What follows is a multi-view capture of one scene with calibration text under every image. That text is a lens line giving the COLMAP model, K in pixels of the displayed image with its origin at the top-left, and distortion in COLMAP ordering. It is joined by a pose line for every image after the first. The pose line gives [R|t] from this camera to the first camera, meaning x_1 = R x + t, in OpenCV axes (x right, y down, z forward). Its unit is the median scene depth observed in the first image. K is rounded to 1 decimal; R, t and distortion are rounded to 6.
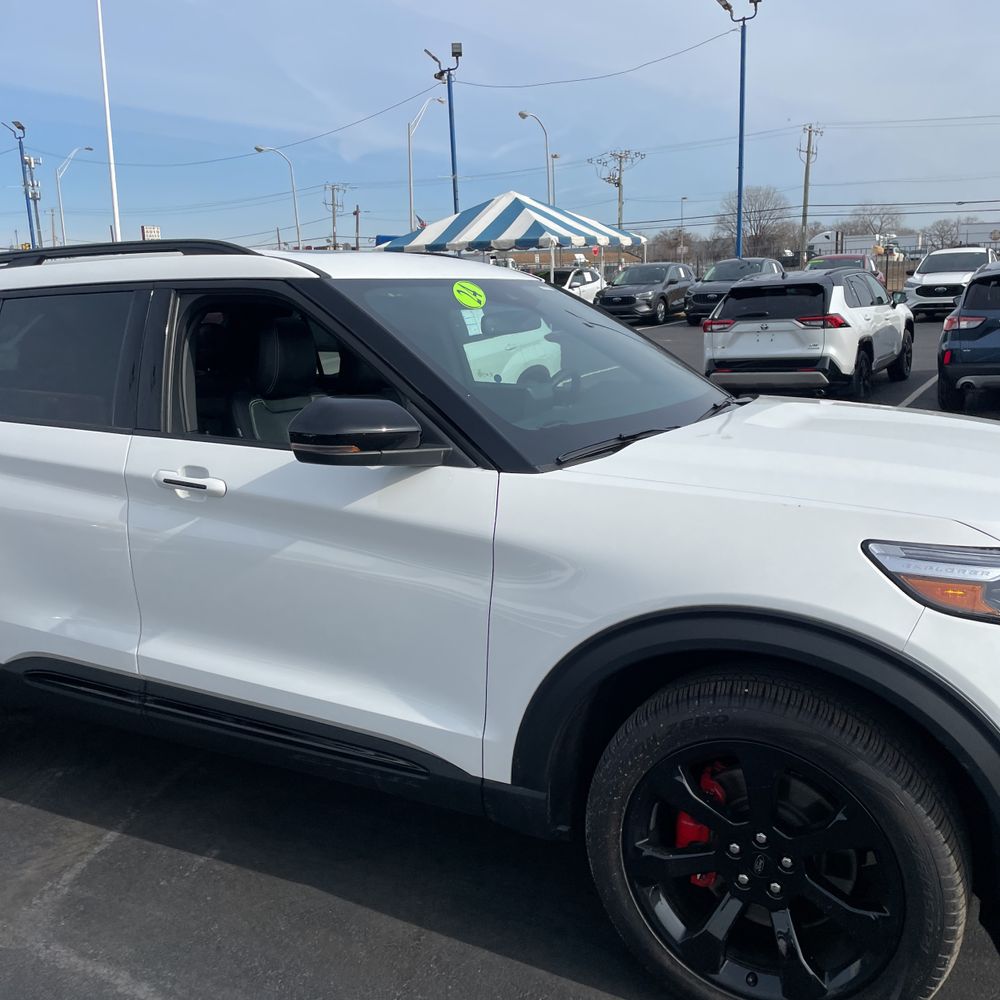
lens RADIAL K [[1009.2, 0, 500.4], [0, 1009.2, 501.6], [0, 0, 1]] dist [0.044759, 0.000000]
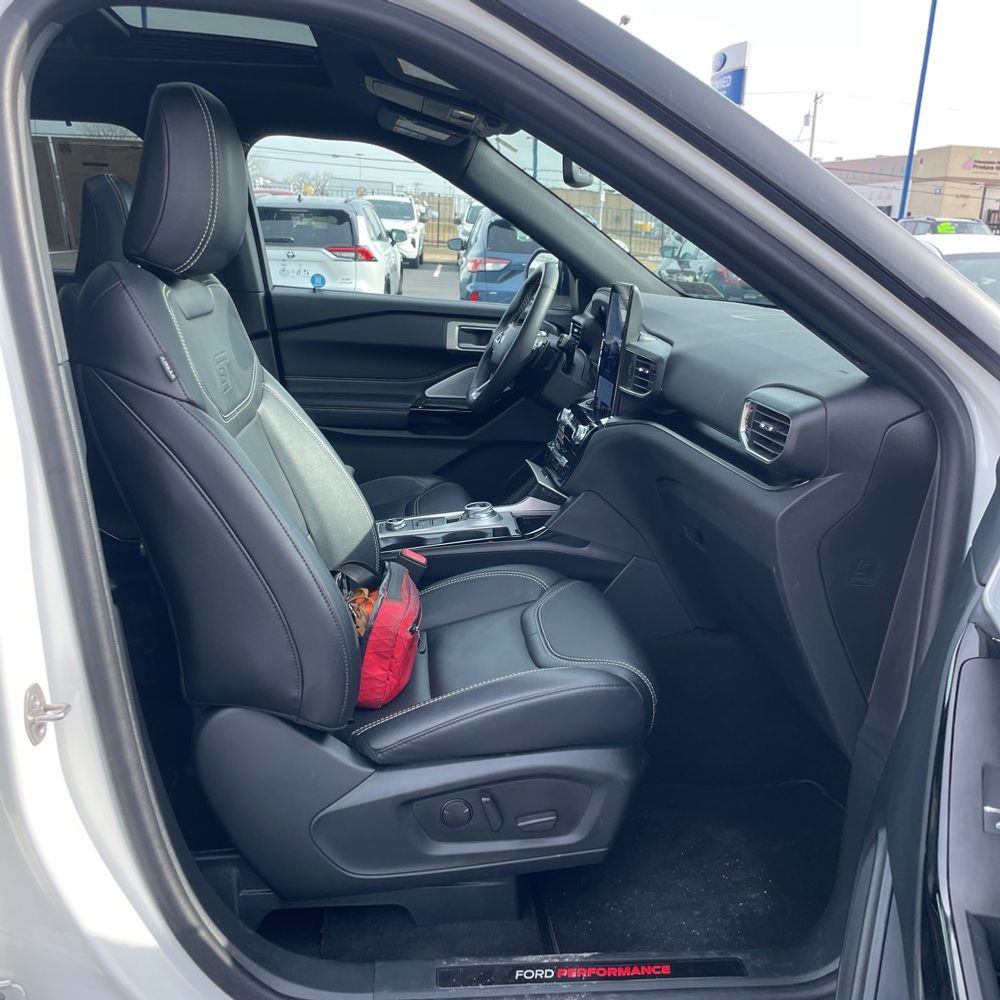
lens RADIAL K [[1009.2, 0, 522.3], [0, 1009.2, 510.8], [0, 0, 1]] dist [0.044759, 0.000000]
pose [[0.819213, -0.079279, 0.567983, -0.348349], [0.043095, 0.996109, 0.076880, -0.035092], [-0.571868, -0.038504, 0.819442, 0.565178]]
